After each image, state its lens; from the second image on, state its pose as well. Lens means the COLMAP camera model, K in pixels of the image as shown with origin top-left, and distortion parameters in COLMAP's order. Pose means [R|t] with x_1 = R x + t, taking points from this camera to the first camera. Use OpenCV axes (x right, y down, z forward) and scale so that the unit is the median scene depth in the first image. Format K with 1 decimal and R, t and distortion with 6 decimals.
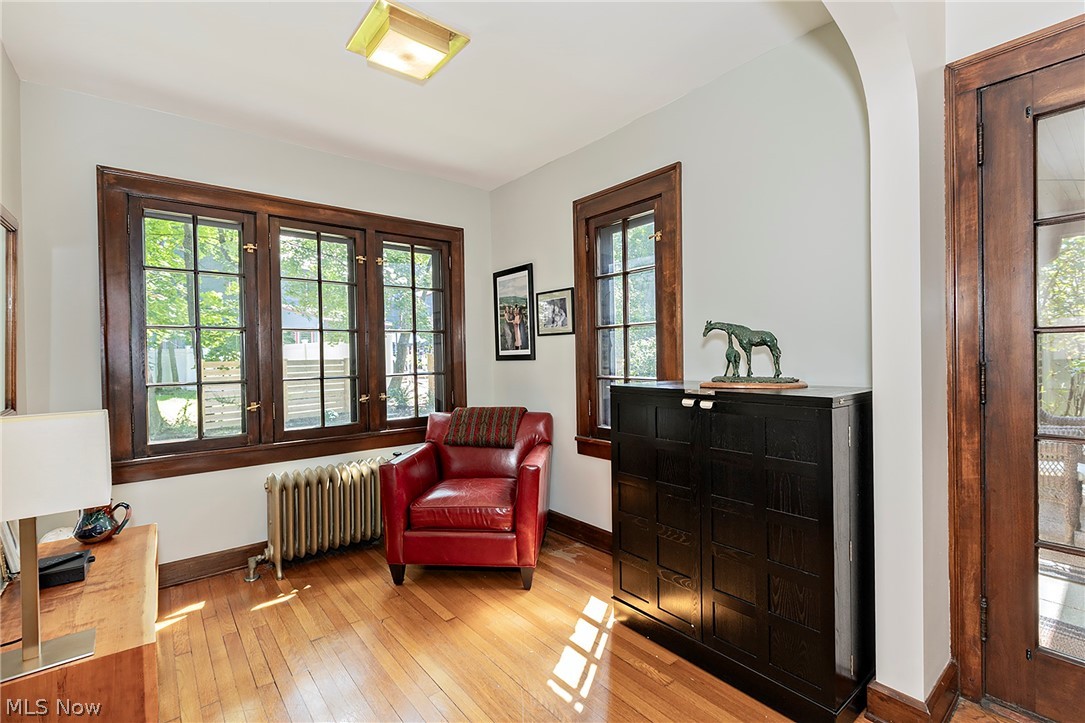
lens RADIAL K [[499.4, 0, 544.1], [0, 499.4, 361.2], [0, 0, 1]] dist [-0.008965, 0.002366]
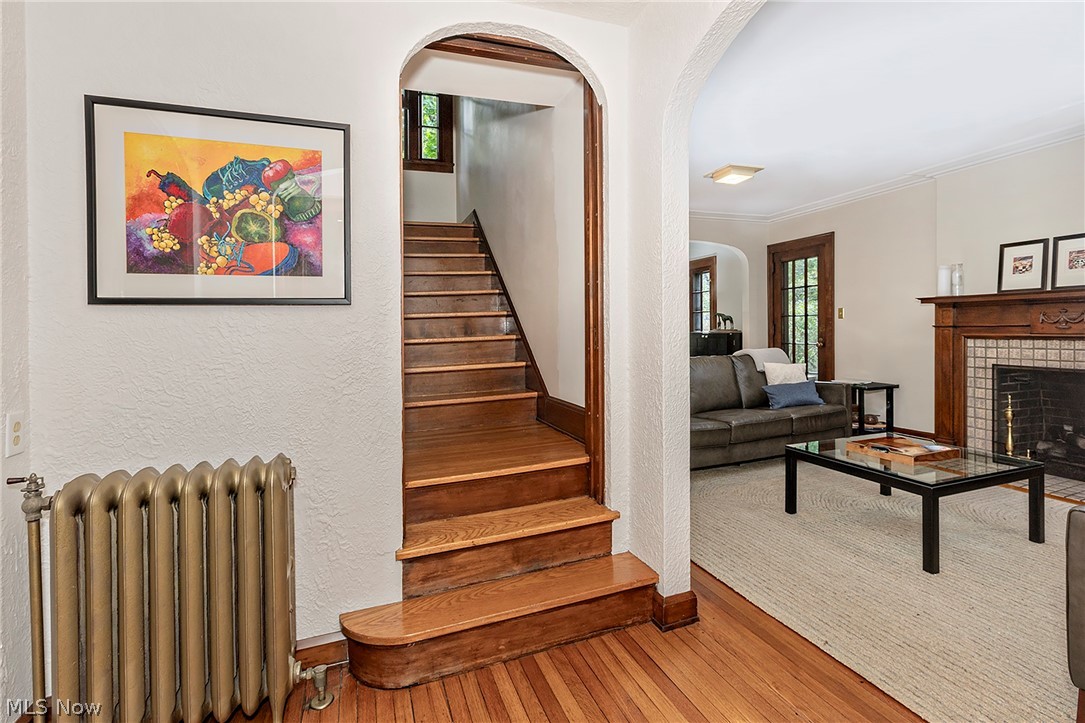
lens RADIAL K [[499.4, 0, 557.9], [0, 499.4, 337.9], [0, 0, 1]] dist [-0.008965, 0.002366]
pose [[0.950745, -0.002842, -0.309960, 0.234780], [0.008733, 0.999807, 0.017619, 0.012997], [0.309850, -0.019458, 0.950586, -1.562166]]
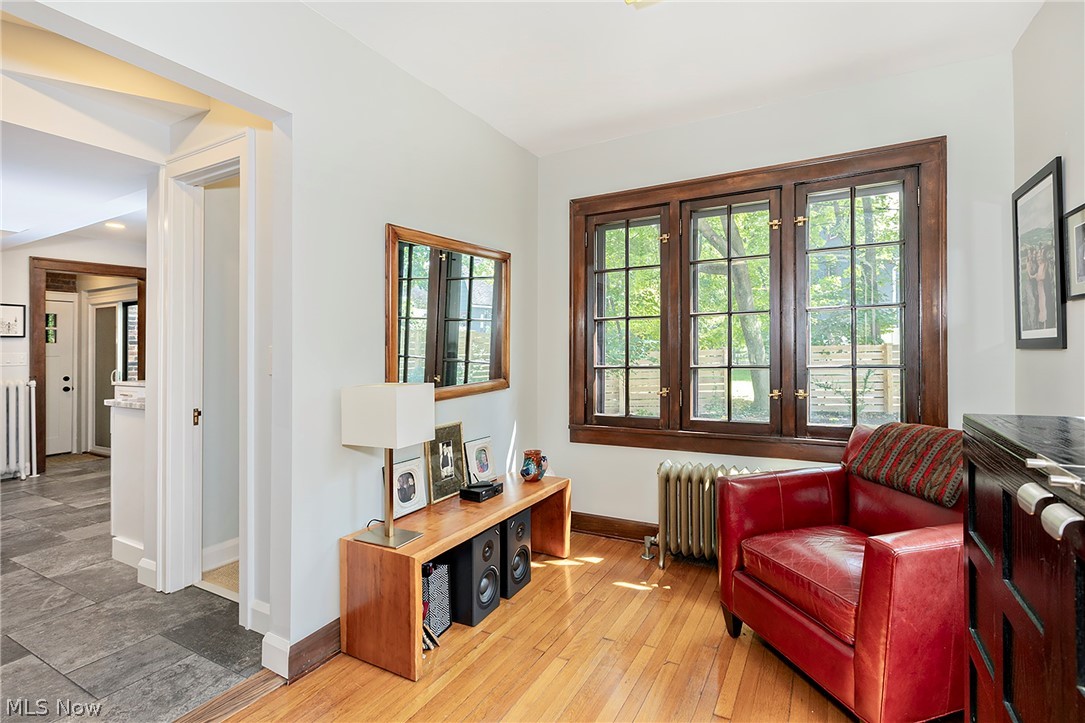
lens RADIAL K [[499.4, 0, 563.2], [0, 499.4, 344.6], [0, 0, 1]] dist [-0.008965, 0.002366]
pose [[0.379715, 0.001187, -0.925103, 0.274811], [-0.001202, 0.999999, 0.000790, -0.006795], [0.925103, 0.000812, 0.379716, 0.387306]]
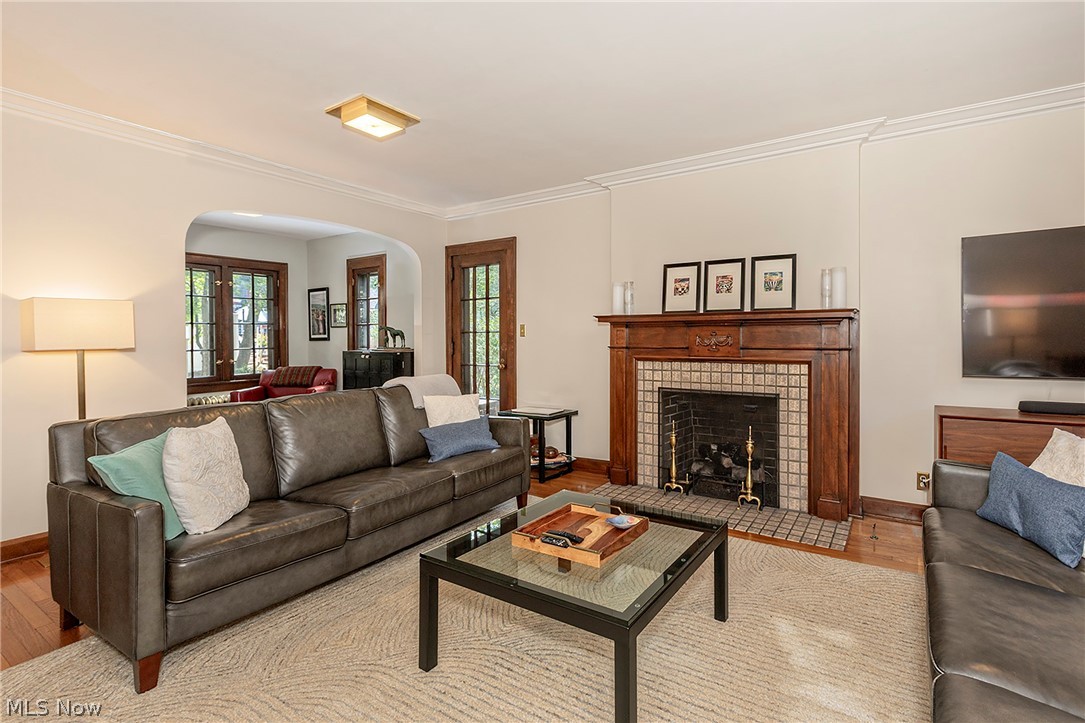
lens RADIAL K [[499.4, 0, 591.0], [0, 499.4, 338.2], [0, 0, 1]] dist [-0.008965, 0.002366]
pose [[0.950679, 0.005961, 0.310119, 0.358015], [-0.003224, 0.999951, -0.009338, 0.003034], [-0.310160, 0.007878, 0.950652, -1.126820]]
